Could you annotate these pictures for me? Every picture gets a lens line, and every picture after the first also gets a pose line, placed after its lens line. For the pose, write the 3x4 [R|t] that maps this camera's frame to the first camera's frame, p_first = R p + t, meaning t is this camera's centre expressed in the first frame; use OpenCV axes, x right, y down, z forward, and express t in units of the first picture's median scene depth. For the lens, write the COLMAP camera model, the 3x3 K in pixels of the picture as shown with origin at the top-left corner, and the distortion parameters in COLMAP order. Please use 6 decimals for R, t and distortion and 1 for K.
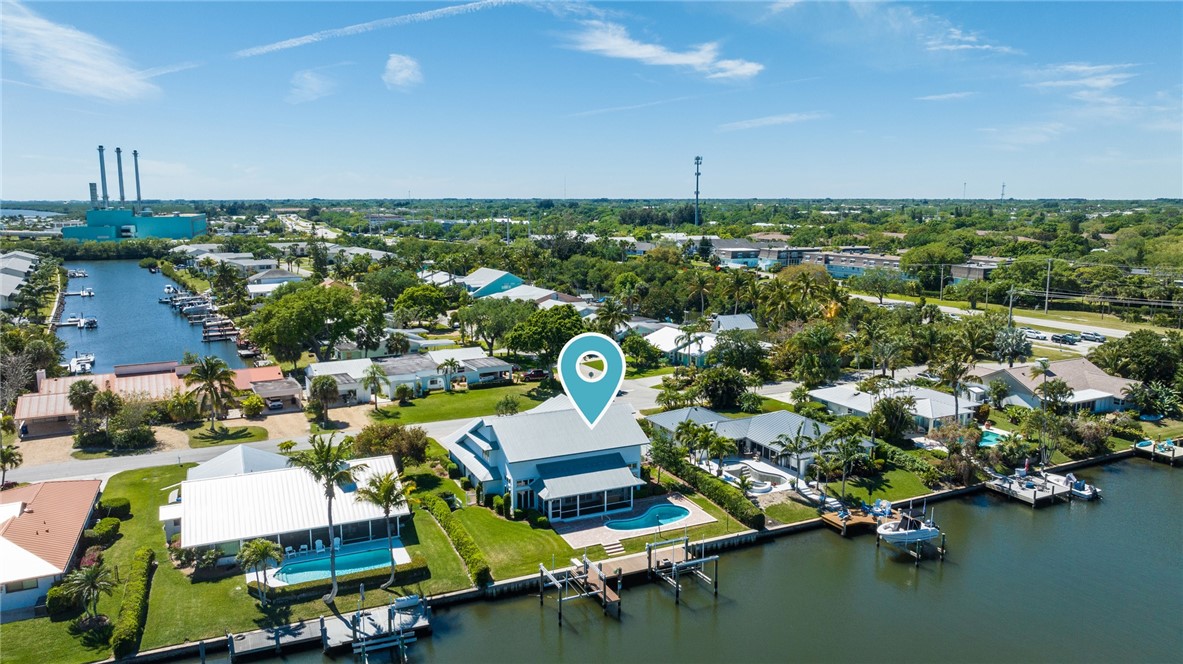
lens RADIAL K [[834.9, 0, 591.5], [0, 834.9, 332.0], [0, 0, 1]] dist [-0.000060, -0.000063]
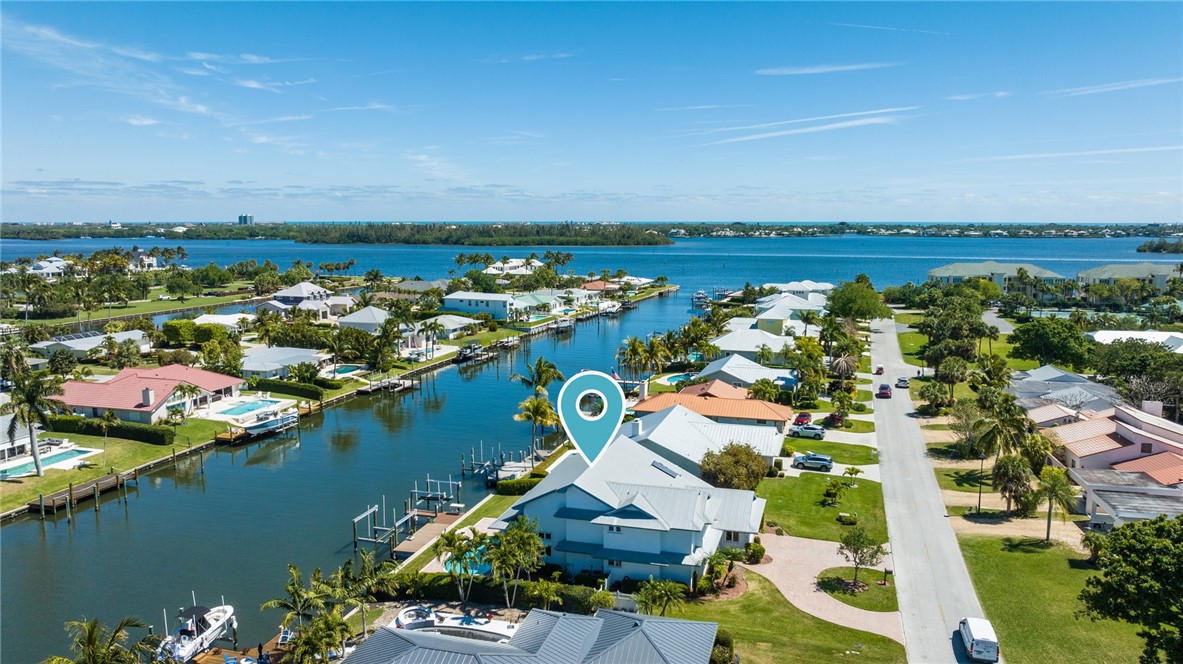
lens RADIAL K [[834.9, 0, 591.5], [0, 834.9, 332.0], [0, 0, 1]] dist [-0.000060, -0.000063]
pose [[-0.653537, 0.112789, -0.748444, 0.548000], [-0.111818, 0.963597, 0.242851, -0.224352], [0.748590, 0.242402, -0.617134, 1.302150]]
